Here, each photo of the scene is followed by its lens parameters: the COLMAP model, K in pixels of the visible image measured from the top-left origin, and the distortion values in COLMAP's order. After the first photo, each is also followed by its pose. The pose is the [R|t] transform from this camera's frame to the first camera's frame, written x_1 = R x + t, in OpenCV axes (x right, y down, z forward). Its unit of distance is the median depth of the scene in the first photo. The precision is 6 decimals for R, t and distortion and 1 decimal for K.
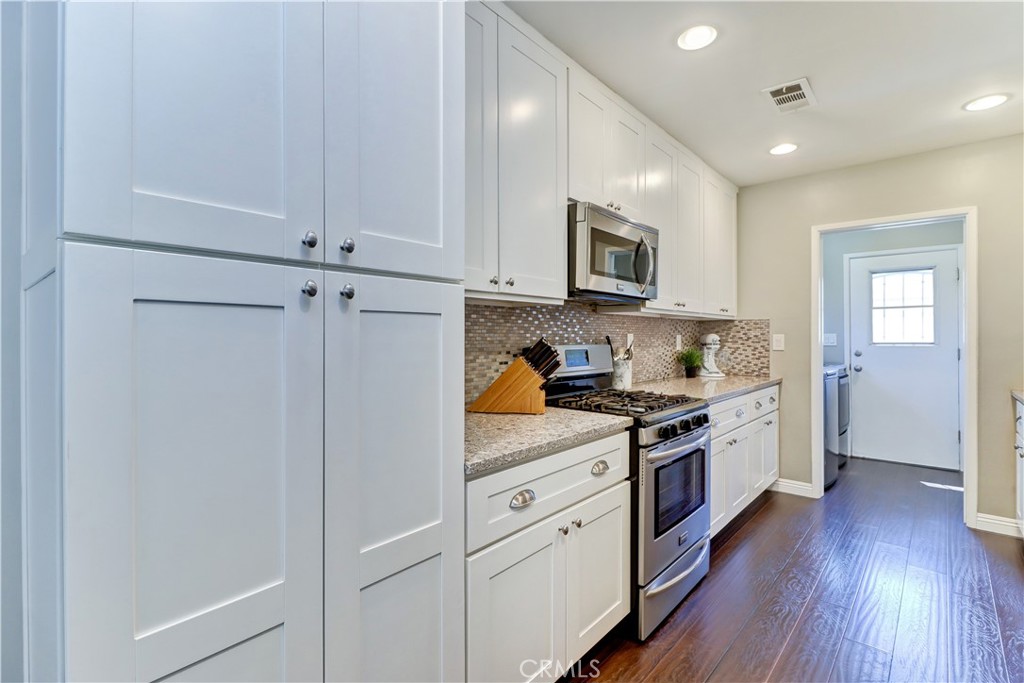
lens RADIAL K [[476.8, 0, 514.9], [0, 476.8, 331.0], [0, 0, 1]] dist [0.018536, -0.012183]
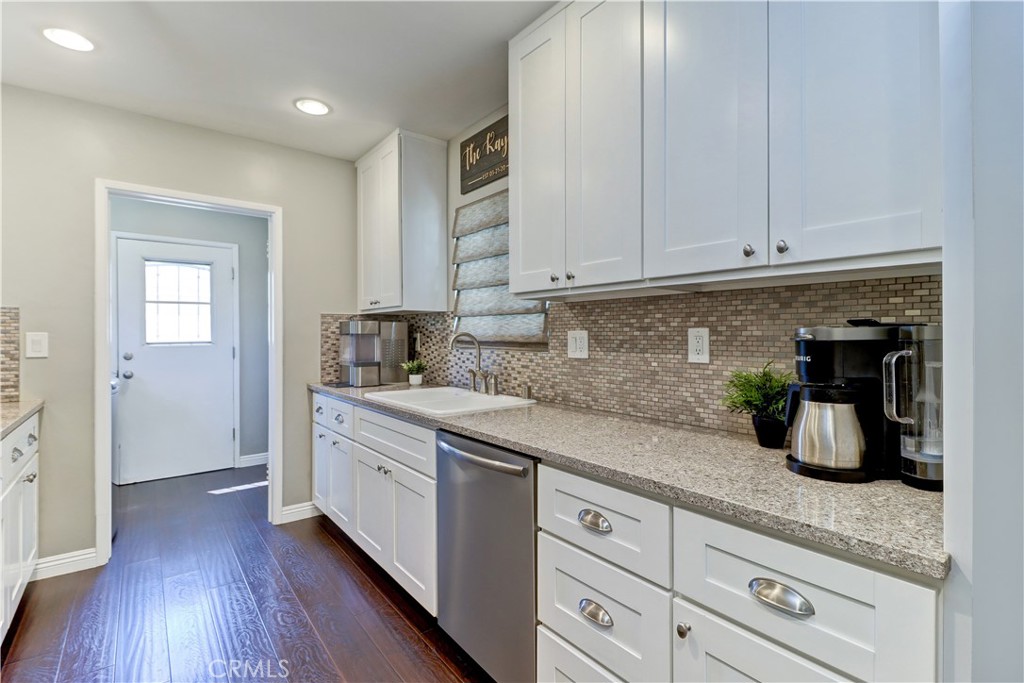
lens RADIAL K [[476.8, 0, 522.4], [0, 476.8, 329.0], [0, 0, 1]] dist [0.018536, -0.012183]
pose [[0.168124, 0.009354, 0.985721, 0.028210], [-0.006294, 0.999945, -0.008415, 0.003320], [-0.985746, -0.004790, 0.168174, 0.225728]]
